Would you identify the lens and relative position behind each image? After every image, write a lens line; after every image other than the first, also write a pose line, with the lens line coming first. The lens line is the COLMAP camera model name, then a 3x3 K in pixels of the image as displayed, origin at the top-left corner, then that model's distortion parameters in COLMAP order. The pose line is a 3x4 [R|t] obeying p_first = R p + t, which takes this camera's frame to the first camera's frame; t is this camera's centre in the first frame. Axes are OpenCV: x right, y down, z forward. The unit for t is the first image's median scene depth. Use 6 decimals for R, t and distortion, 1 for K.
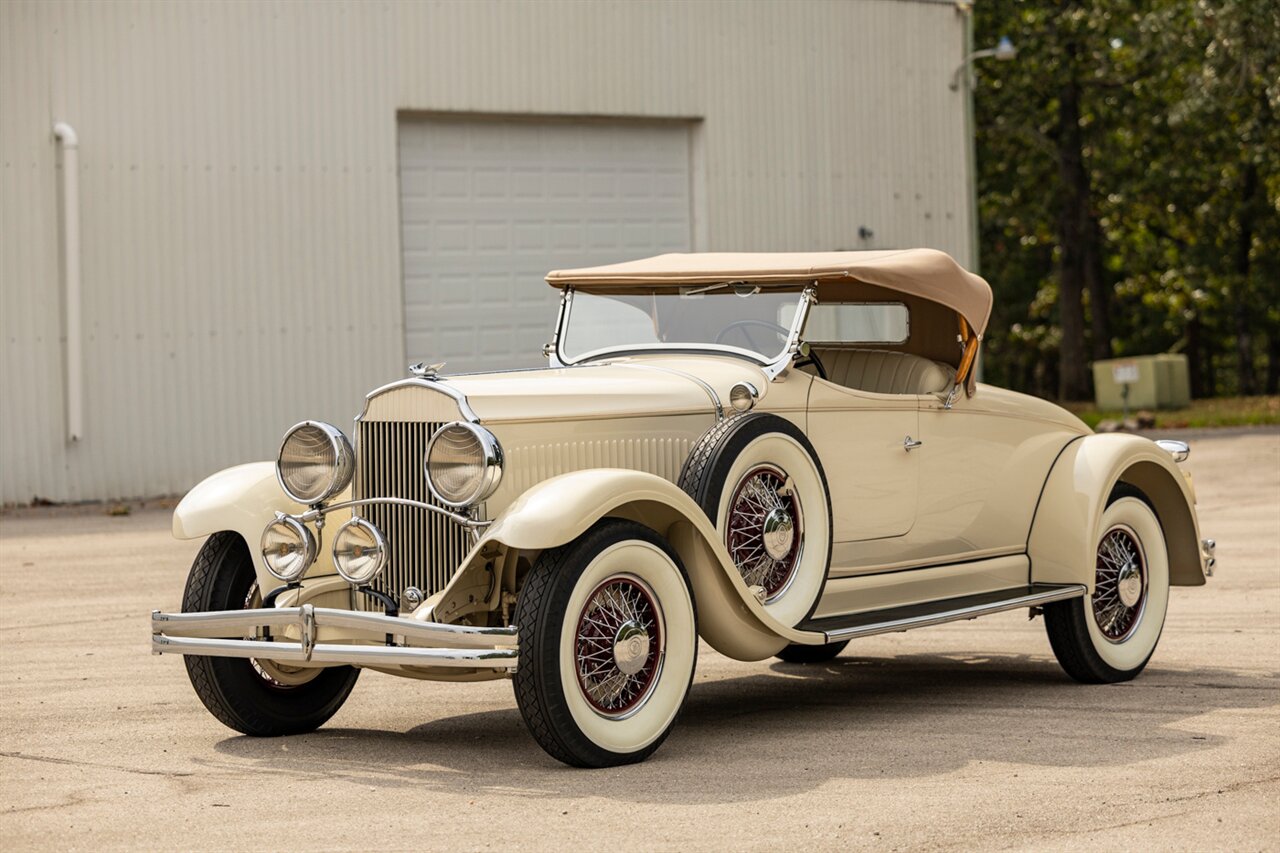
lens RADIAL K [[3652.2, 0, 640.0], [0, 3652.2, 426.5], [0, 0, 1]] dist [-0.015090, 0.647201]
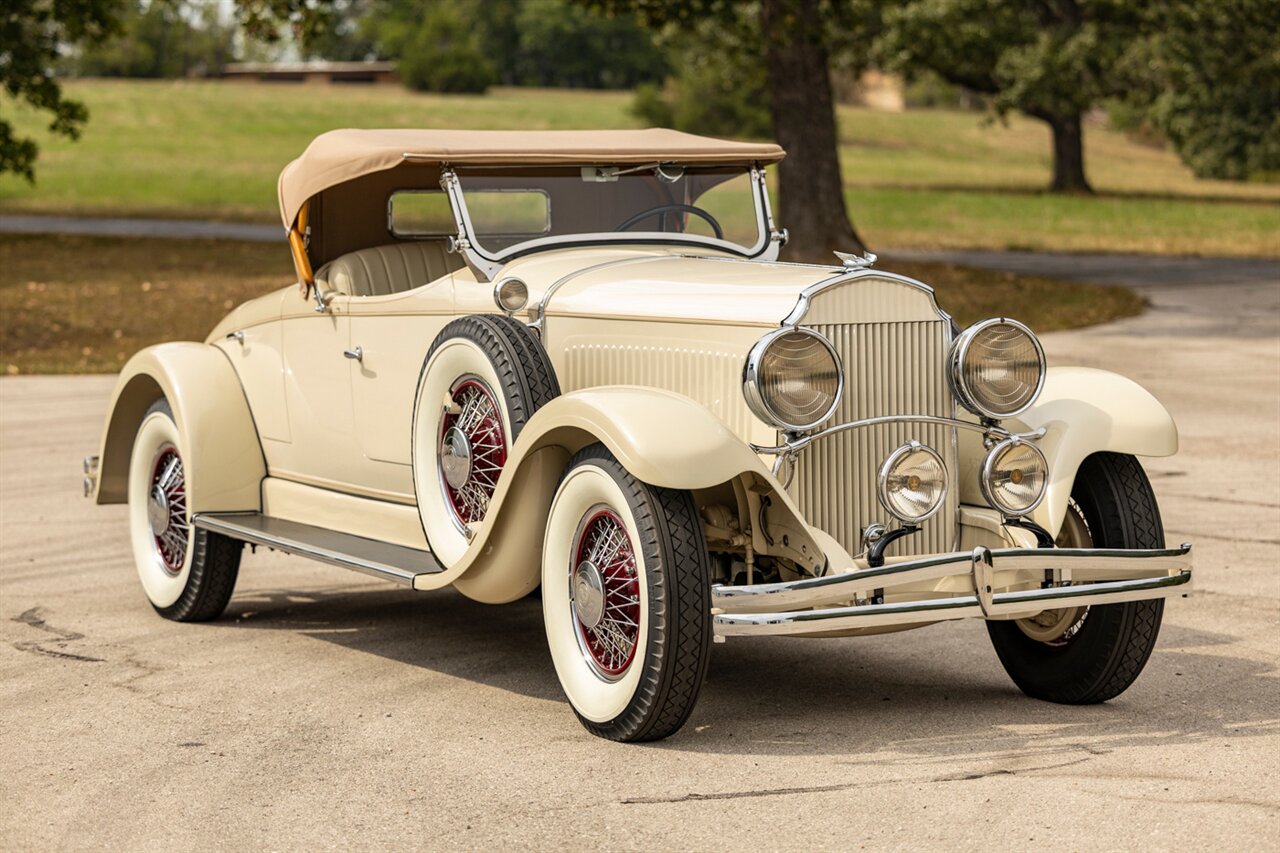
lens RADIAL K [[3482.4, 0, 640.0], [0, 3482.4, 426.5], [0, 0, 1]] dist [0.066198, 0.157408]
pose [[0.439842, -0.054894, 0.896396, -0.786632], [0.038766, 0.998360, 0.042117, -0.012974], [-0.897238, 0.016225, 0.441249, 0.697907]]
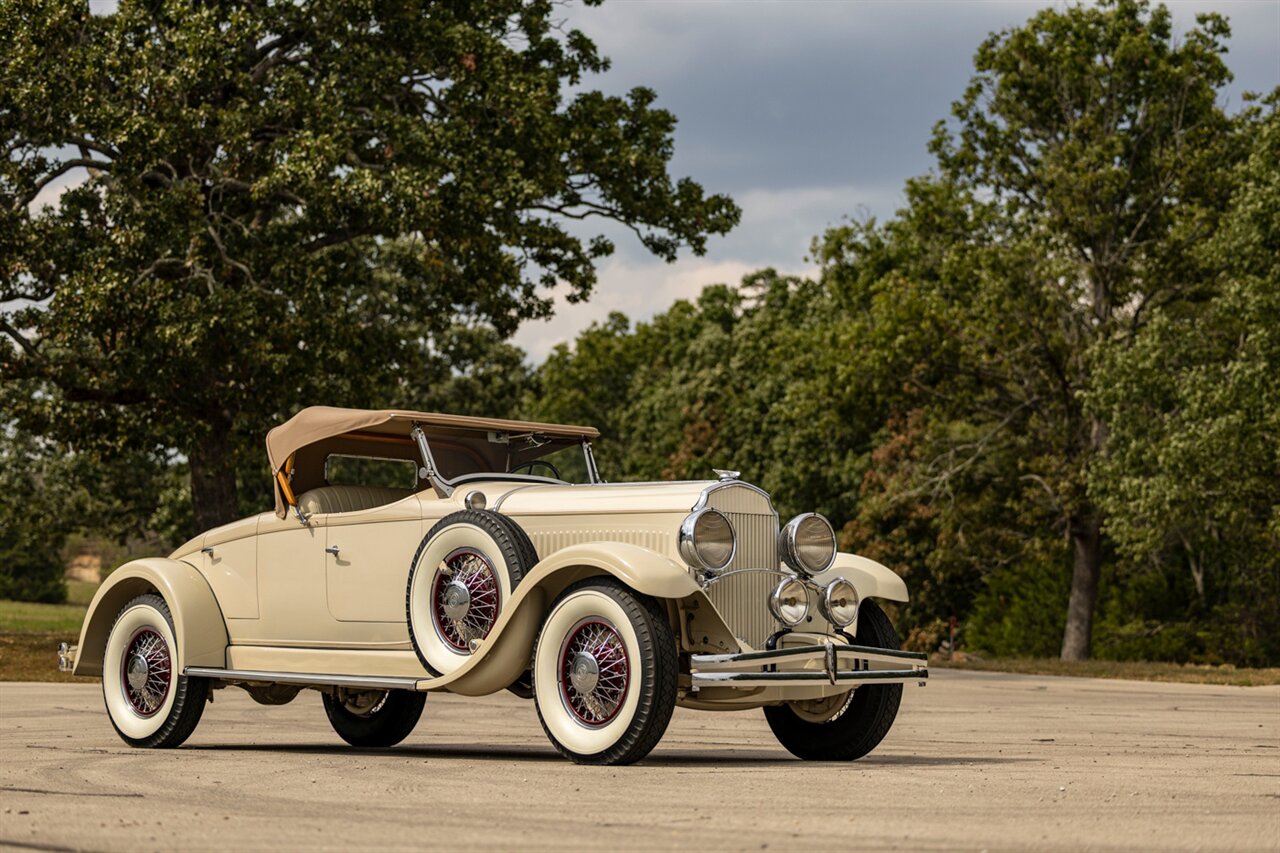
lens RADIAL K [[2653.9, 0, 640.0], [0, 2653.9, 426.5], [0, 0, 1]] dist [-0.080505, 0.251162]
pose [[0.164196, 0.099230, 0.981424, -1.013539], [0.025524, 0.994167, -0.104789, 0.067401], [-0.986097, 0.042256, 0.160705, 0.875665]]
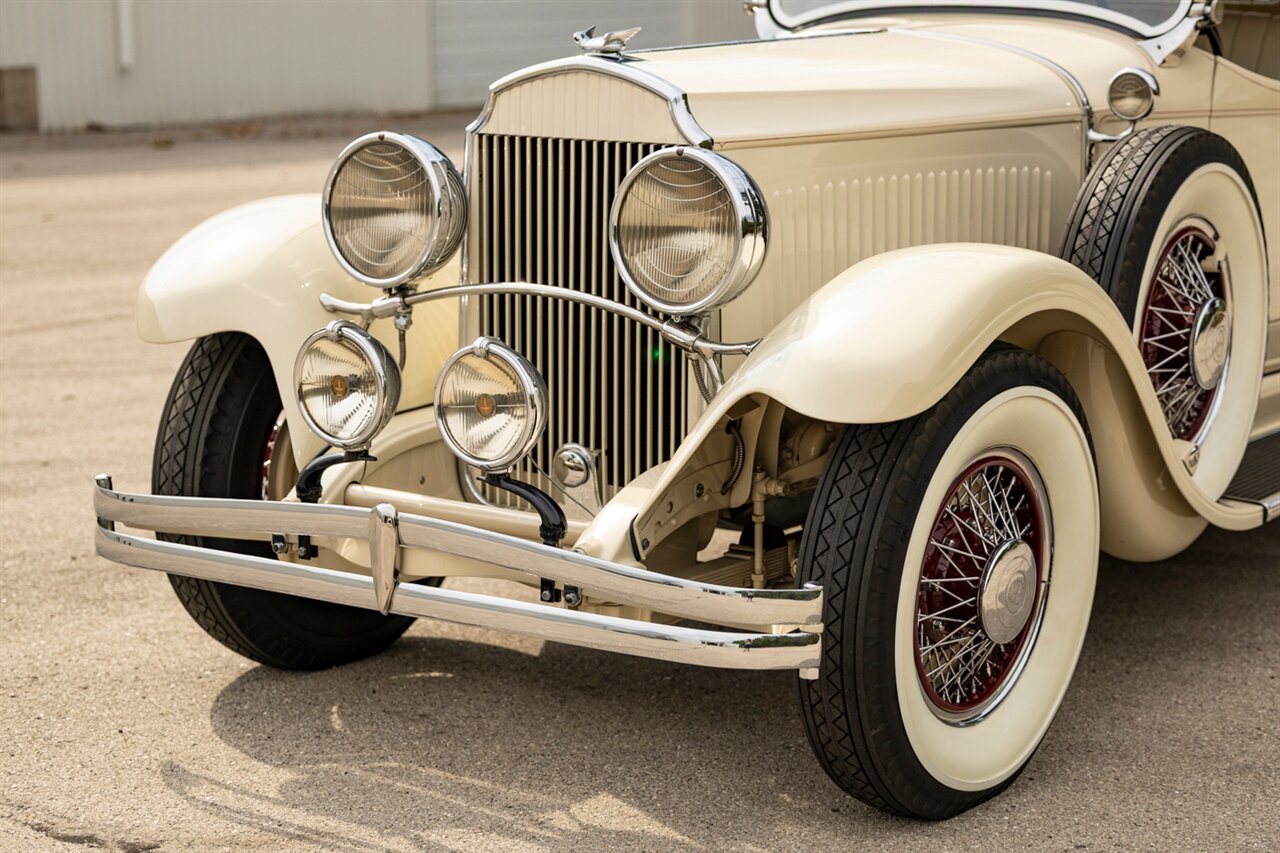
lens RADIAL K [[2540.1, 0, 640.0], [0, 2540.1, 426.5], [0, 0, 1]] dist [-0.024105, 0.148663]
pose [[0.999448, 0.014064, 0.030097, -0.063676], [-0.018383, 0.988750, 0.148444, -0.014903], [-0.027671, -0.148915, 0.988463, 0.623935]]
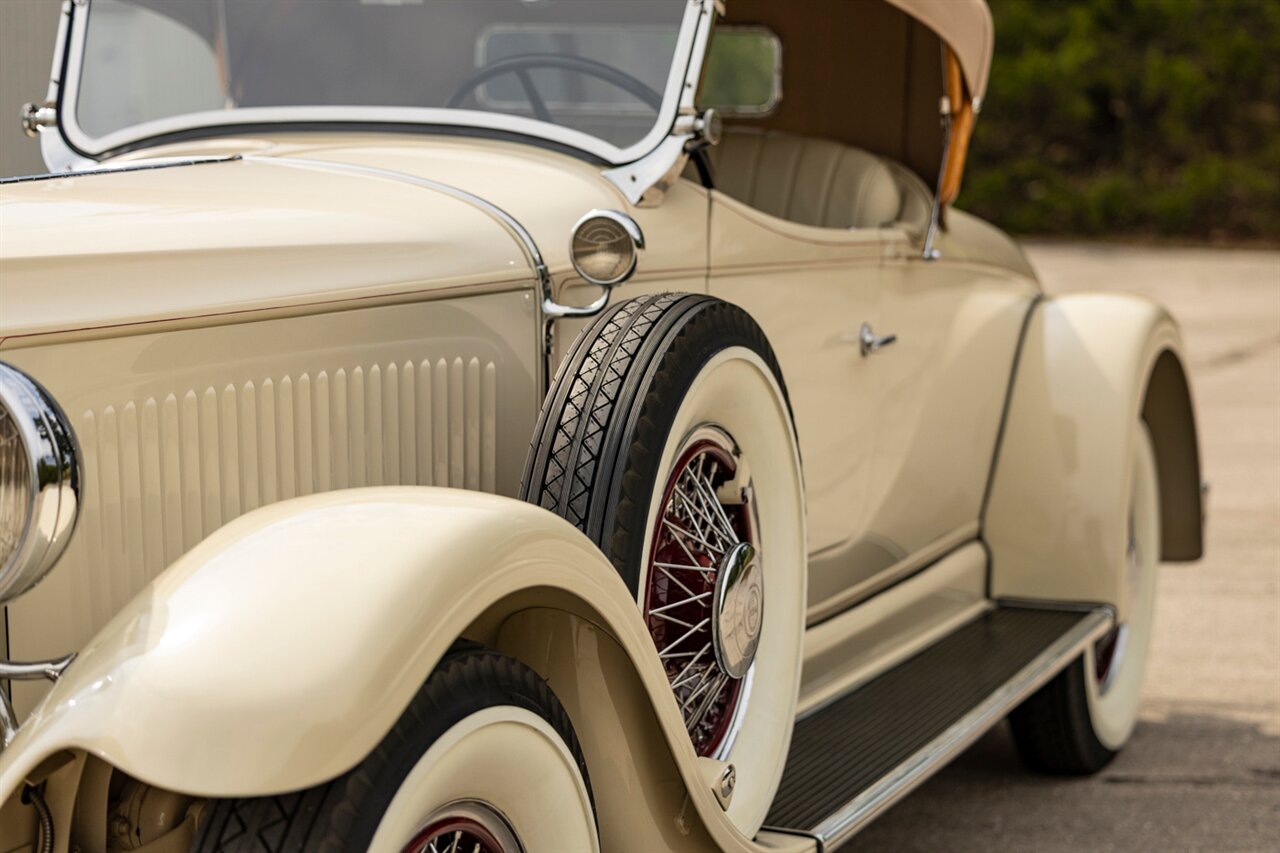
lens RADIAL K [[3136.2, 0, 640.0], [0, 3136.2, 426.5], [0, 0, 1]] dist [-0.011330, -0.044222]
pose [[0.964961, -0.012315, 0.262105, -0.060191], [-0.008575, 0.996885, 0.078406, -0.016101], [-0.262254, -0.077906, 0.961849, 0.699700]]
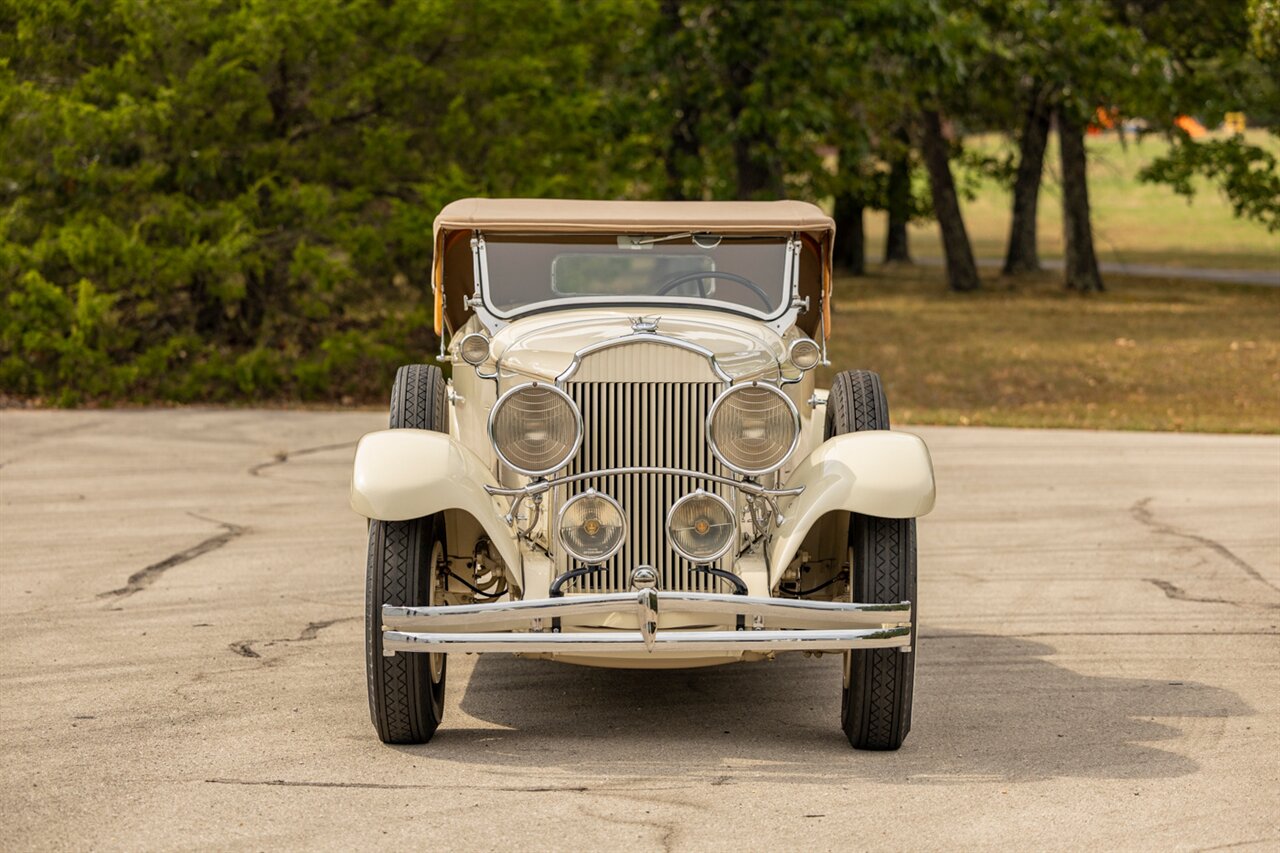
lens RADIAL K [[3652.2, 0, 640.0], [0, 3652.2, 426.5], [0, 0, 1]] dist [-0.015090, 0.647201]
pose [[0.795939, -0.013593, 0.605224, -0.606405], [0.006348, 0.999880, 0.014109, -0.003073], [-0.605343, -0.007388, 0.795930, 0.281715]]
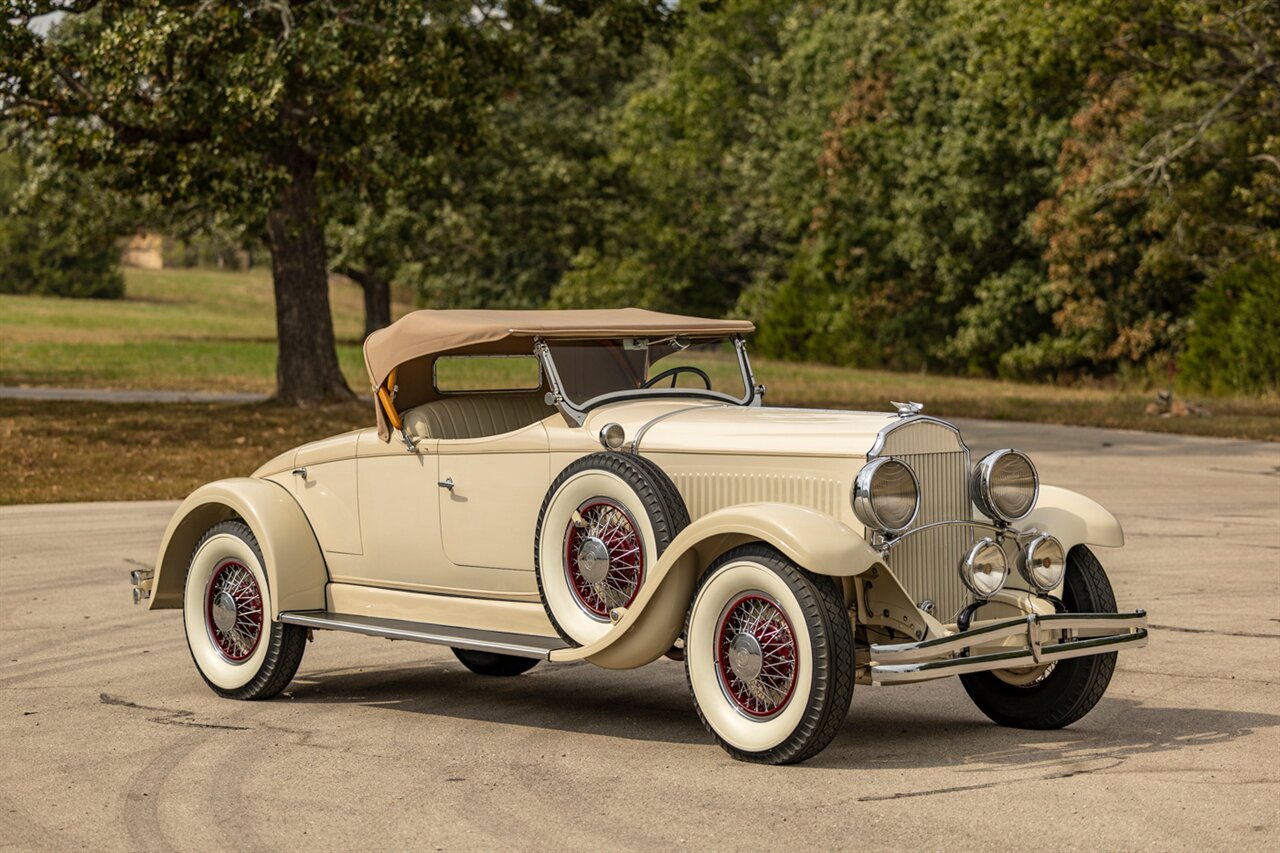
lens RADIAL K [[3136.2, 0, 640.0], [0, 3136.2, 426.5], [0, 0, 1]] dist [-0.011330, -0.044222]
pose [[0.213641, -0.022524, 0.976652, -1.021775], [0.047831, 0.998776, 0.012571, -0.025871], [-0.975741, 0.044028, 0.214457, 0.873651]]
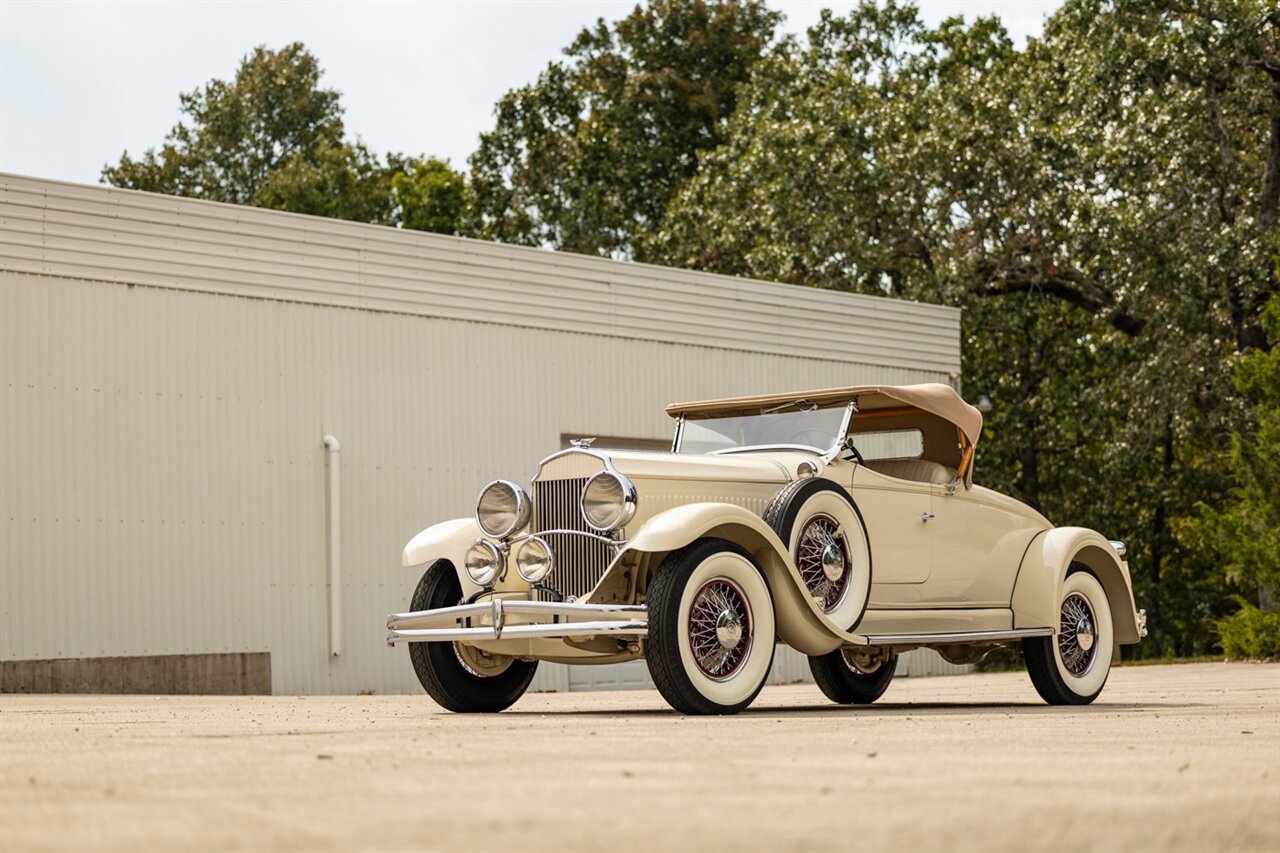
lens RADIAL K [[2540.1, 0, 640.0], [0, 2540.1, 426.5], [0, 0, 1]] dist [-0.024105, 0.148663]
pose [[0.999354, -0.008689, -0.034869, -0.001761], [0.004254, 0.992110, -0.125300, 0.101372], [0.035682, 0.125071, 0.991506, 0.025754]]
